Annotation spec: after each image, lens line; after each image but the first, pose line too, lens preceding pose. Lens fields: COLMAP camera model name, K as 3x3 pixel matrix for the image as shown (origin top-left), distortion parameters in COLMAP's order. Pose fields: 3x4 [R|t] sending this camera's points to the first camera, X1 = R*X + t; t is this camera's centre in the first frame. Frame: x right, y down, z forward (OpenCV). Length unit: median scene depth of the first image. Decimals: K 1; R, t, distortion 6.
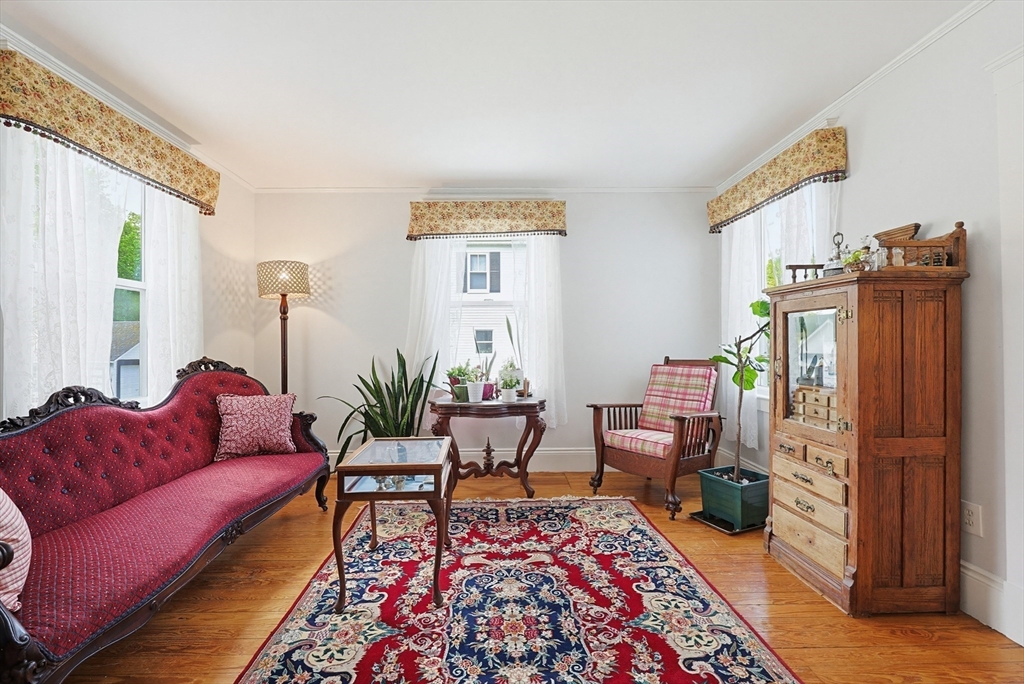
lens RADIAL K [[442.0, 0, 513.1], [0, 442.0, 336.8], [0, 0, 1]] dist [-0.000572, 0.000593]
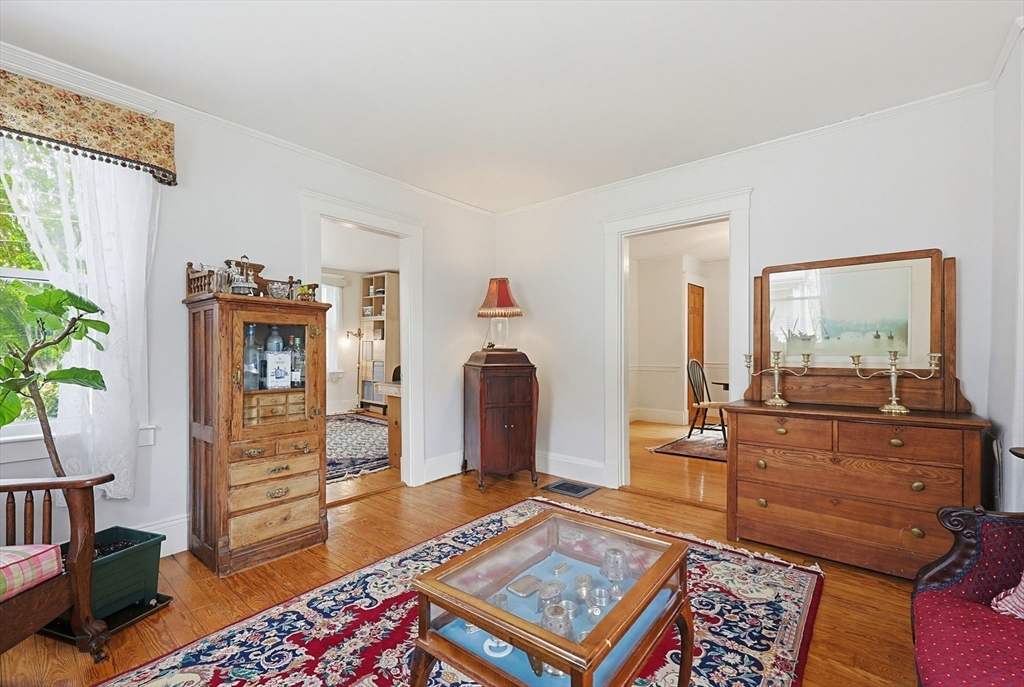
lens RADIAL K [[442.0, 0, 512.8], [0, 442.0, 348.6], [0, 0, 1]] dist [-0.000572, 0.000593]
pose [[-0.750345, 0.010326, 0.660966, -0.541262], [-0.009804, 0.999594, -0.026747, 0.030311], [-0.660974, -0.026550, -0.749939, 1.413418]]
